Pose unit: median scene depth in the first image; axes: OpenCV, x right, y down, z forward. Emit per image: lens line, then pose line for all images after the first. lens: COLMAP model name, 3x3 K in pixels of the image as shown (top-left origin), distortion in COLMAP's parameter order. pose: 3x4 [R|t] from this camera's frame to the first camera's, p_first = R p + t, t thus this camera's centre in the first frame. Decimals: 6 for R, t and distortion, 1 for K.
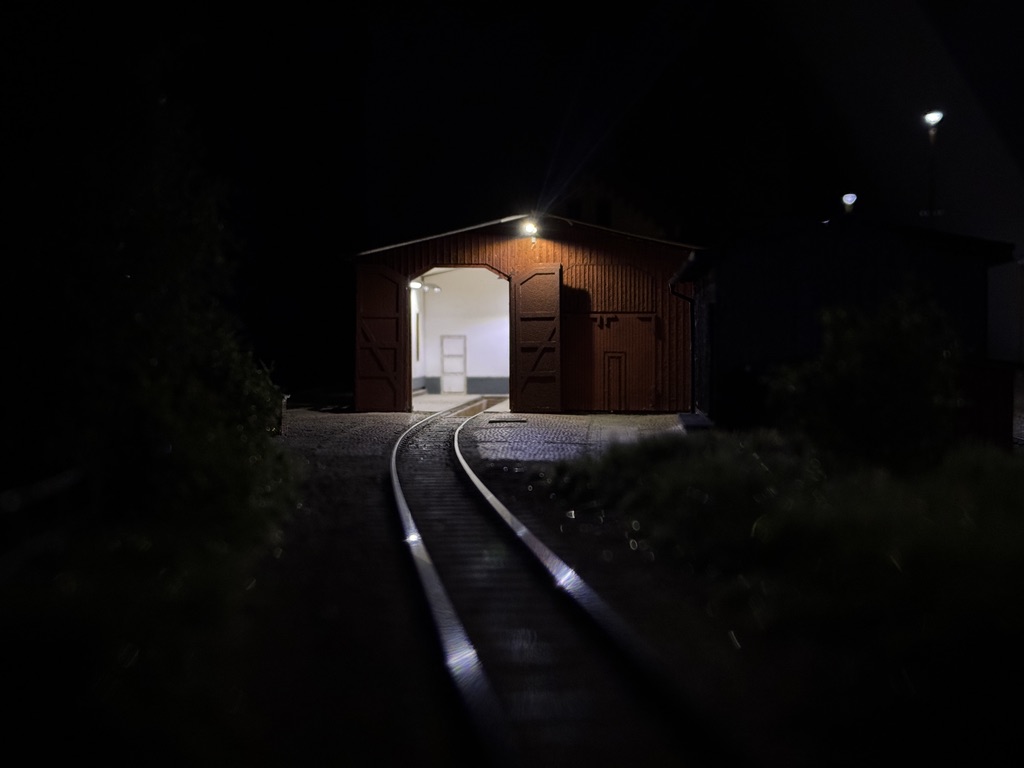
lens RADIAL K [[1424.4, 0, 511.0], [0, 1424.4, 382.5], [0, 0, 1]] dist [0.079529, 0.000000]
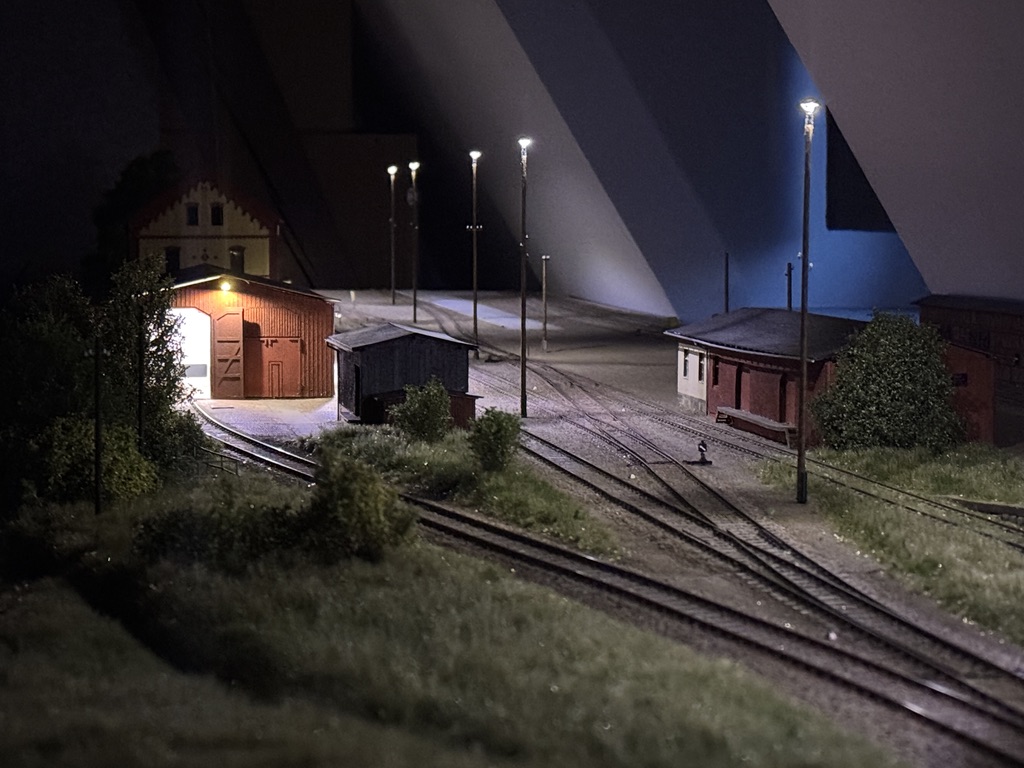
lens RADIAL K [[2173.0, 0, 512.1], [0, 2173.0, 383.9], [0, 0, 1]] dist [-0.006297, 0.000000]
pose [[0.961982, -0.015712, 0.272661, -0.346524], [0.000959, 0.998532, 0.054158, -0.130453], [-0.273111, -0.051838, 0.960585, -1.468555]]
